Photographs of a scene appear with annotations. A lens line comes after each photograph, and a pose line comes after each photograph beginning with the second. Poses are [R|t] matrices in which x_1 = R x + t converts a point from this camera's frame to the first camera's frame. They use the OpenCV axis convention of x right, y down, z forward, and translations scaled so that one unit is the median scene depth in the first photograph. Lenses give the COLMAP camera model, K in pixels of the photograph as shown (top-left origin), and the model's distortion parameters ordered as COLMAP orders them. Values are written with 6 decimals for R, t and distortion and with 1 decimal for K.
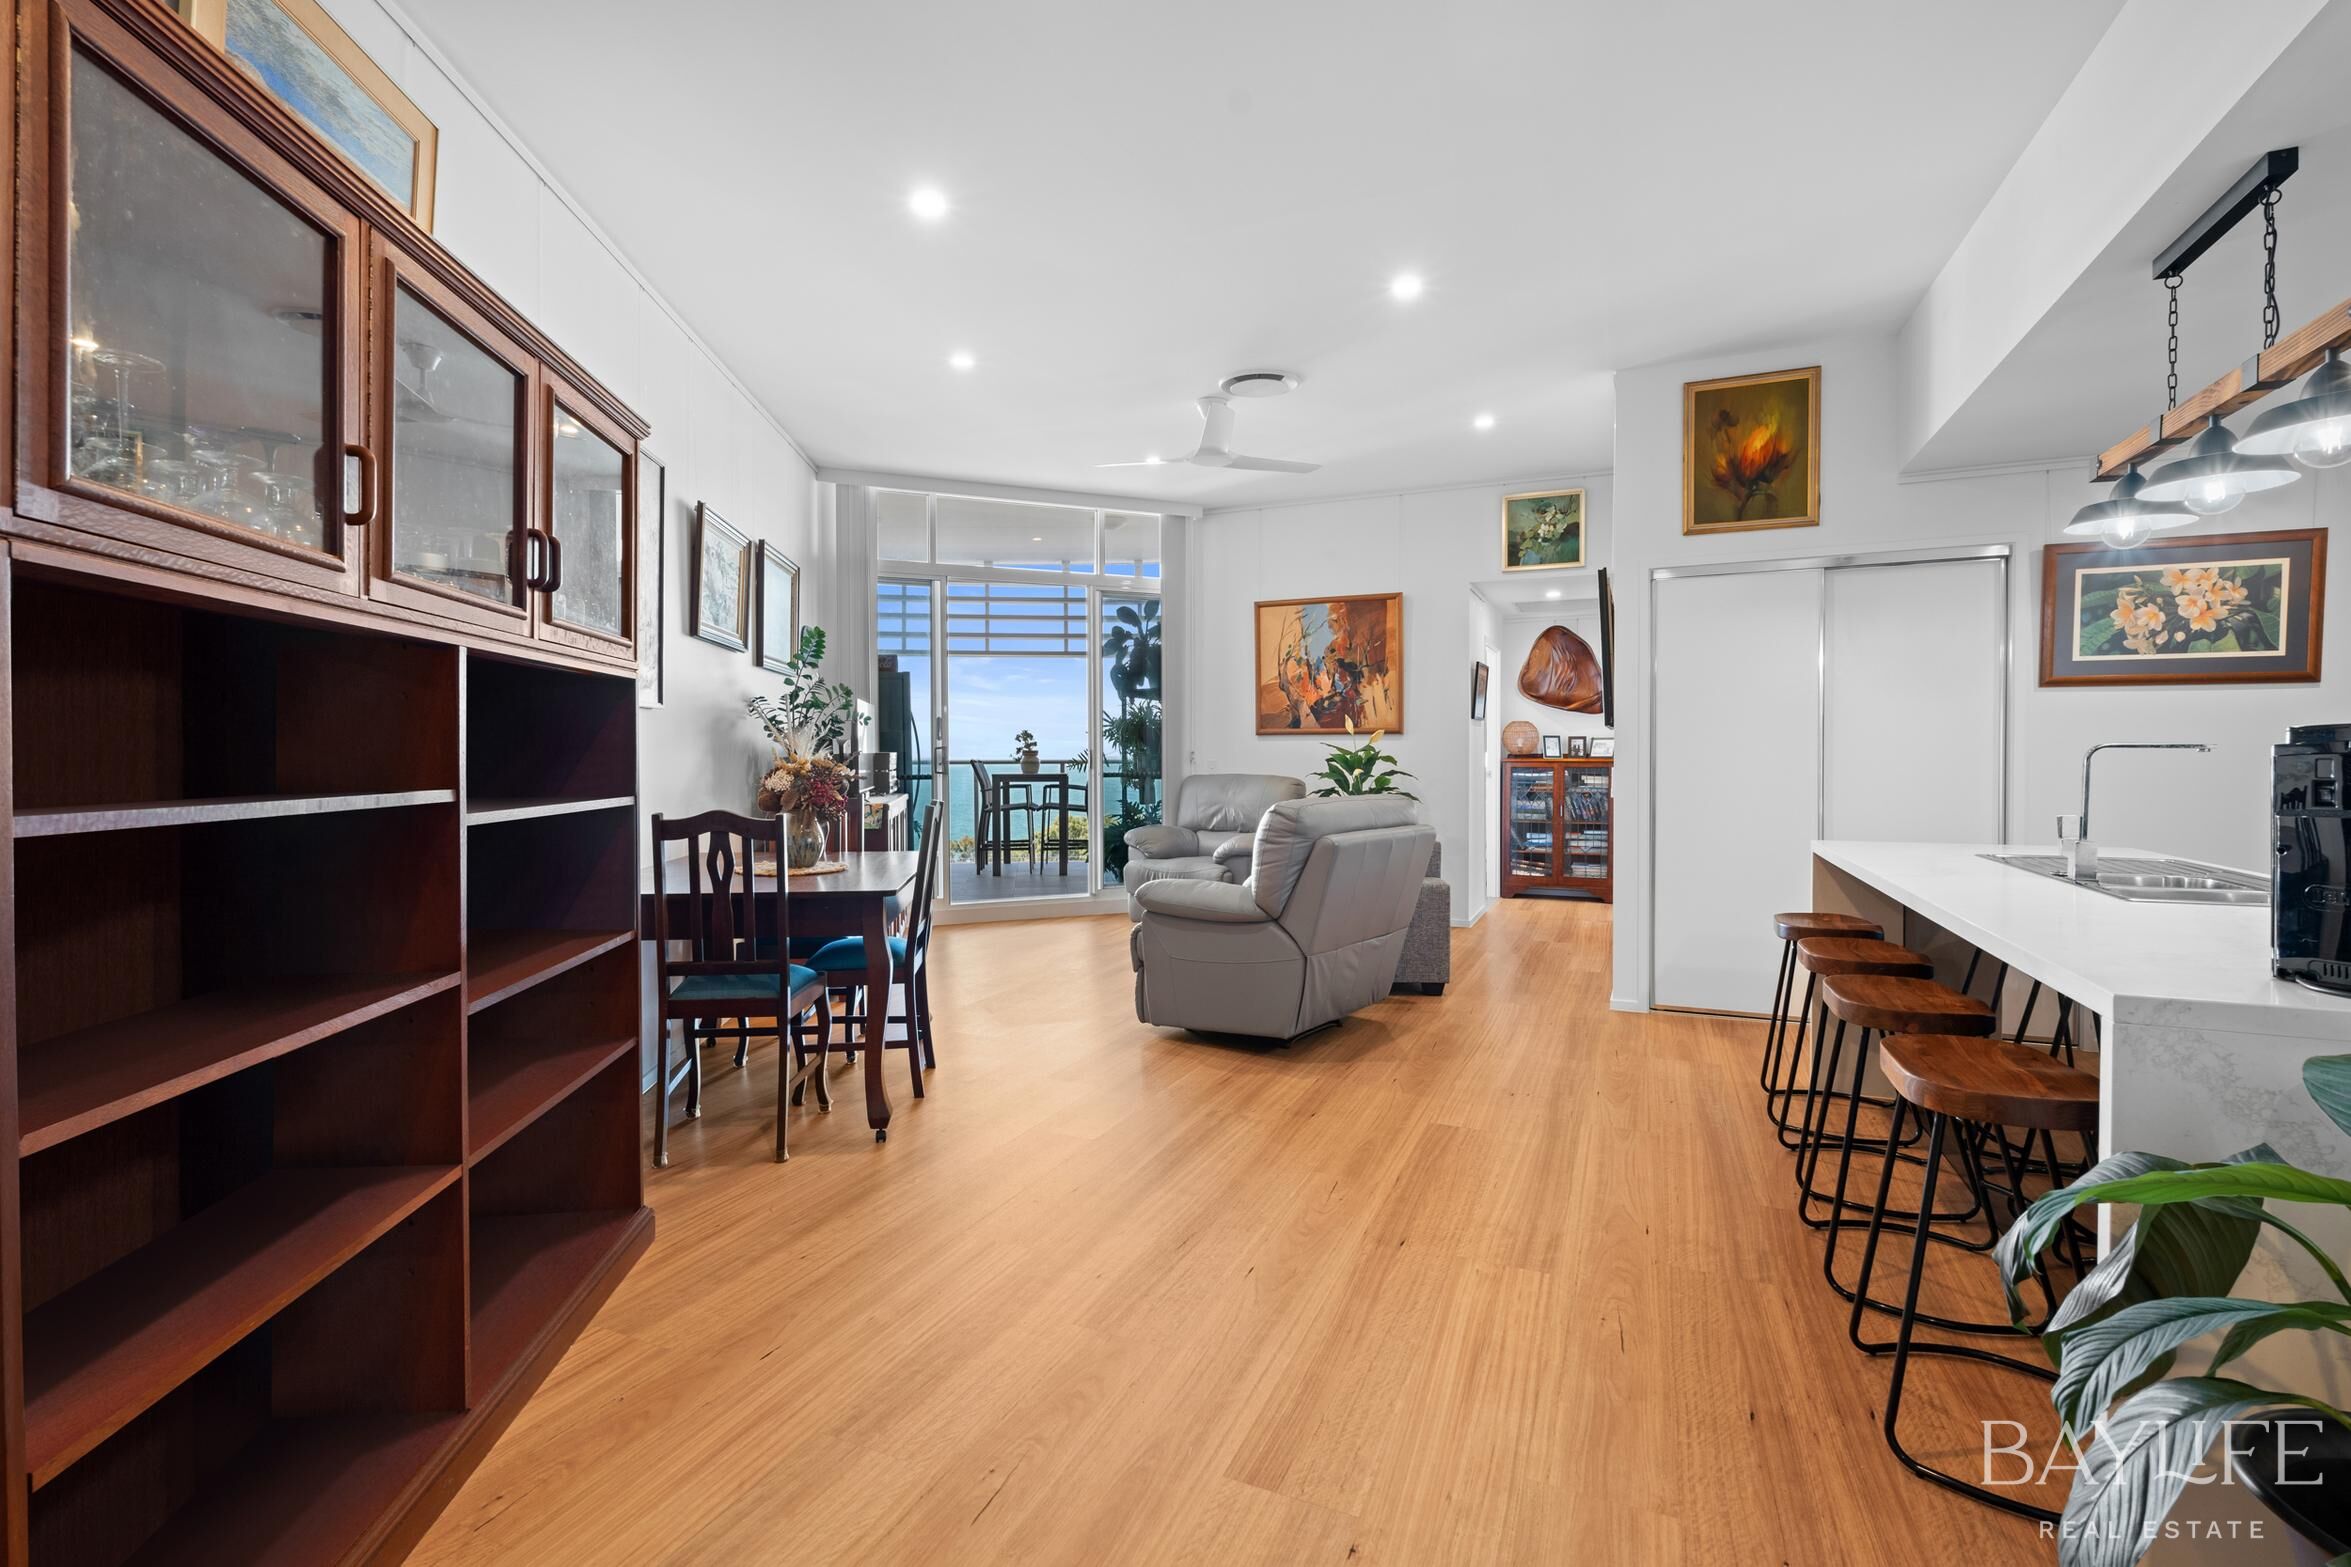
lens RADIAL K [[1075.3, 0, 1175.5], [0, 1075.3, 783.5], [0, 0, 1]] dist [0.001175, 0.000021]
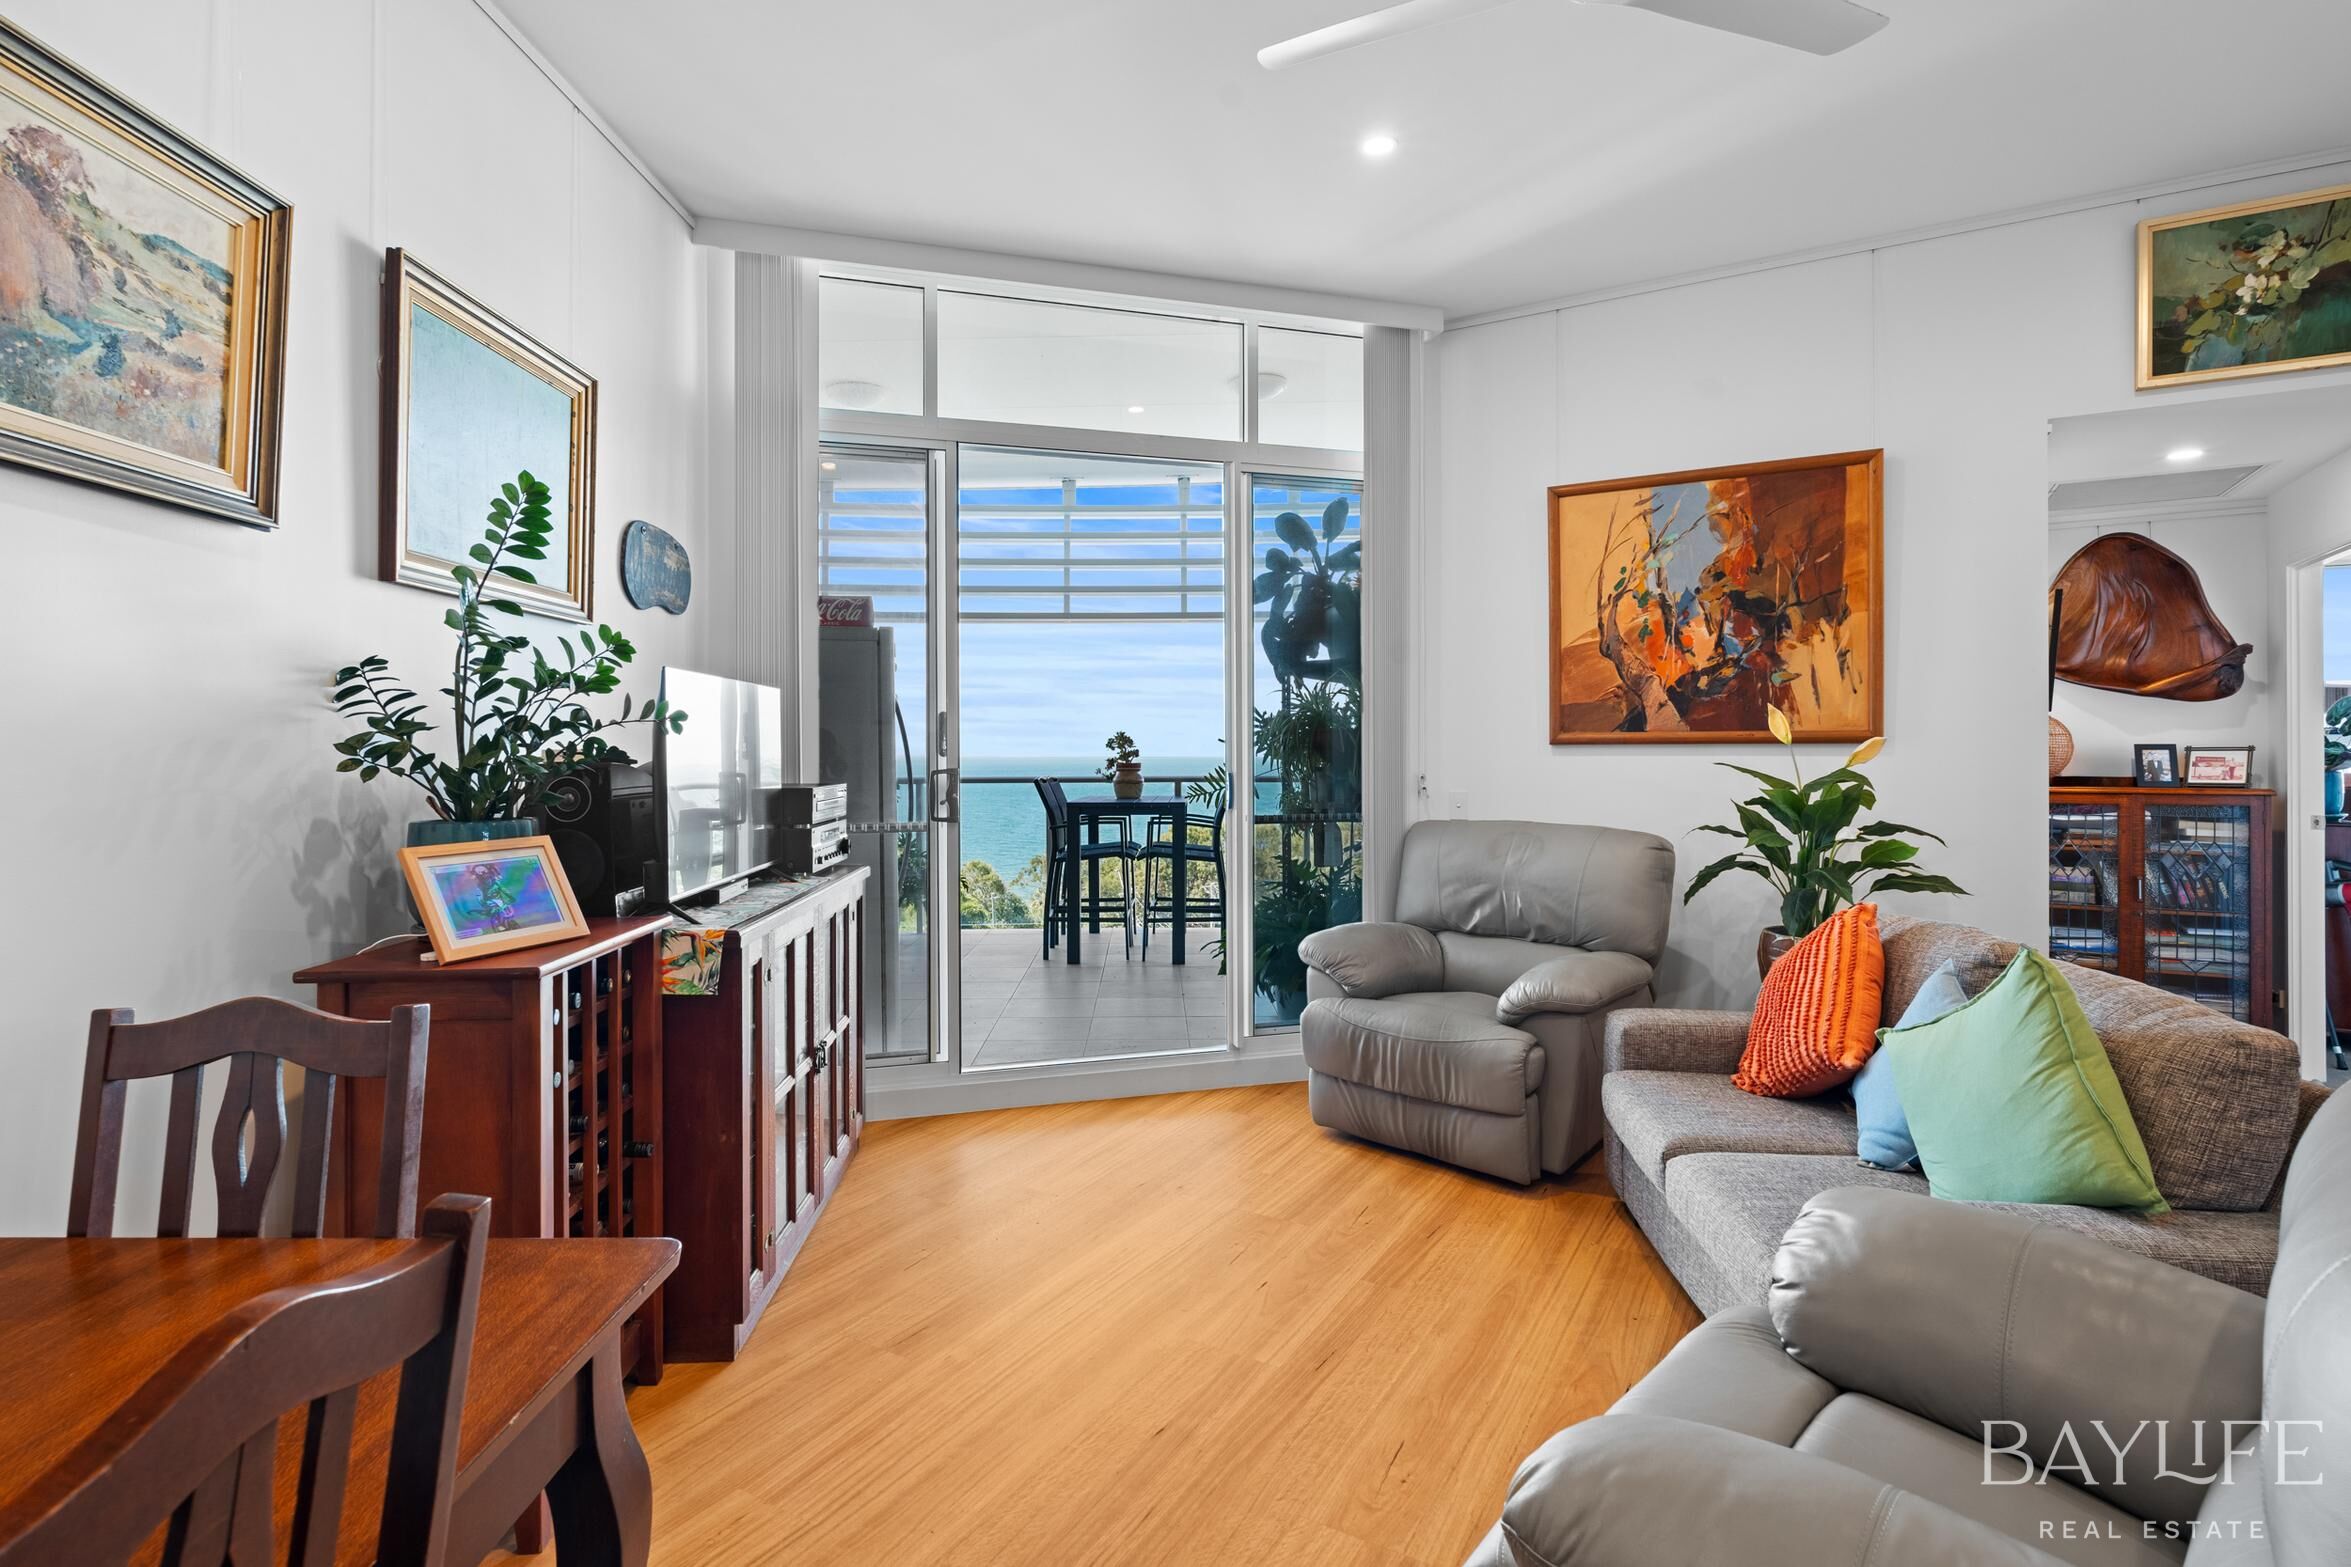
lens RADIAL K [[1152.8, 0, 1175.5], [0, 1152.8, 783.5], [0, 0, 1]] dist [-0.003032, -0.000482]
pose [[0.994279, 0.002833, -0.106779, -0.045207], [-0.002767, 0.999996, 0.000766, -0.026224], [0.106780, -0.000466, 0.994283, 0.430228]]
